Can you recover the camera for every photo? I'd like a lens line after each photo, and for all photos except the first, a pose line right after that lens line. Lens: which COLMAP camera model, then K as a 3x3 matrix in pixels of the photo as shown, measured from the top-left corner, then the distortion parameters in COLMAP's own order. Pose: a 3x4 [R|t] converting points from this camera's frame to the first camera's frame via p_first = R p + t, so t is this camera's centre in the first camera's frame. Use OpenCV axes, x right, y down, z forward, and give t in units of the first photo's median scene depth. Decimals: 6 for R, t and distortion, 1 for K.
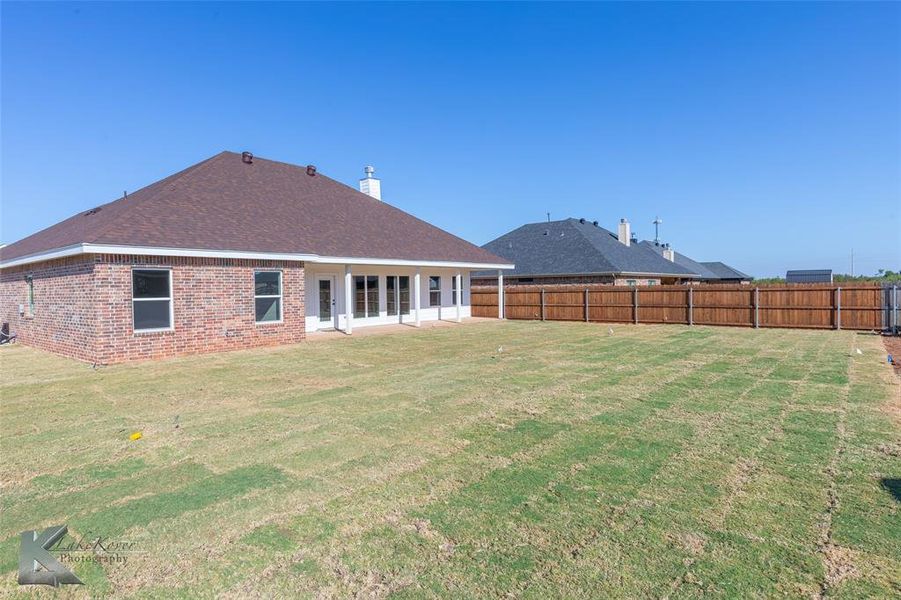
lens RADIAL K [[522.5, 0, 454.8], [0, 522.5, 296.5], [0, 0, 1]] dist [-0.001650, -0.000378]
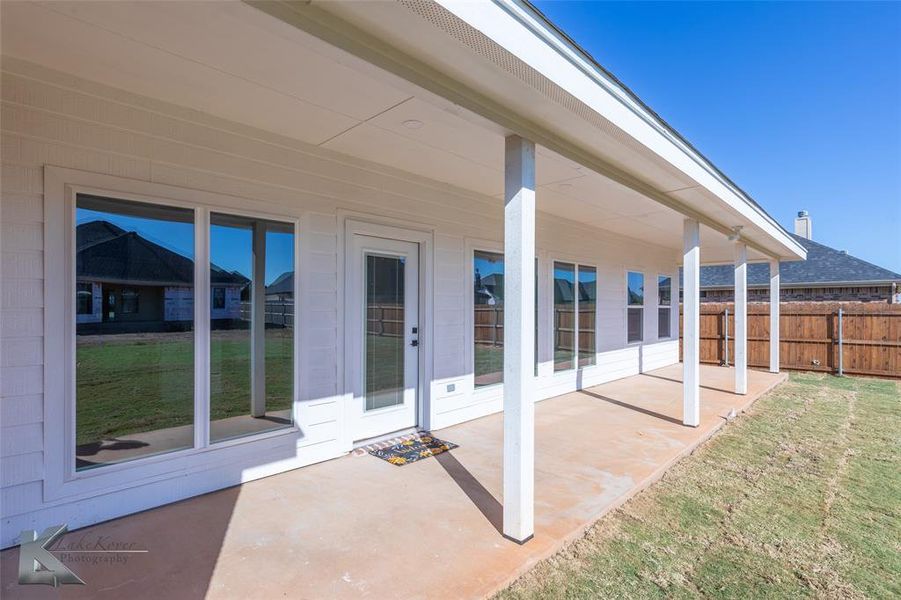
lens RADIAL K [[431.2, 0, 448.4], [0, 431.2, 307.7], [0, 0, 1]] dist [-0.008453, -0.000592]
pose [[0.995317, 0.020125, -0.094541, -0.181505], [-0.021560, 0.999667, -0.014178, -0.001946], [0.094225, 0.016150, 0.995420, 0.726343]]
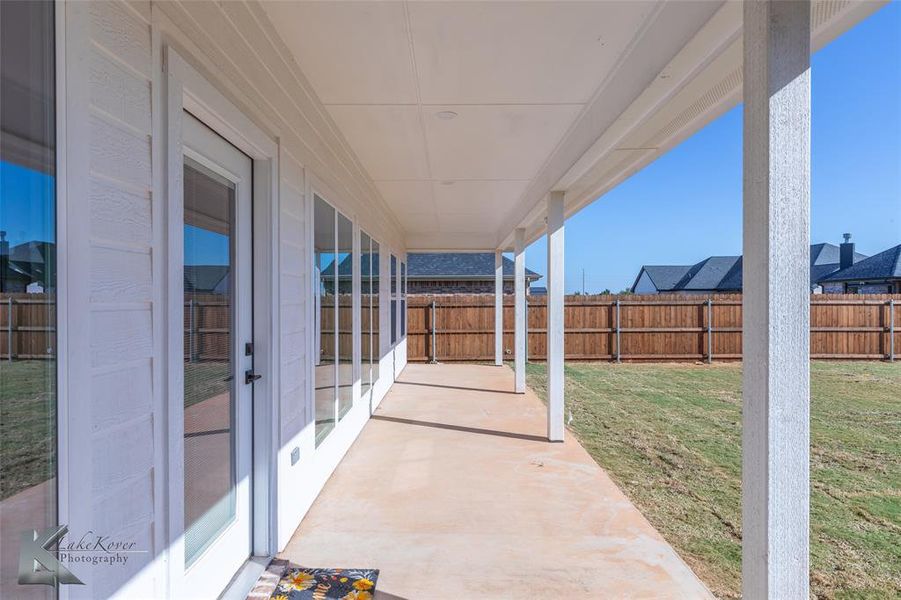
lens RADIAL K [[522.5, 0, 434.6], [0, 522.5, 290.6], [0, 0, 1]] dist [-0.001650, -0.000378]
pose [[0.788620, 0.023715, 0.614424, -0.260968], [0.003430, 0.999071, -0.042964, -0.001506], [-0.614872, 0.035990, 0.787805, 0.818575]]
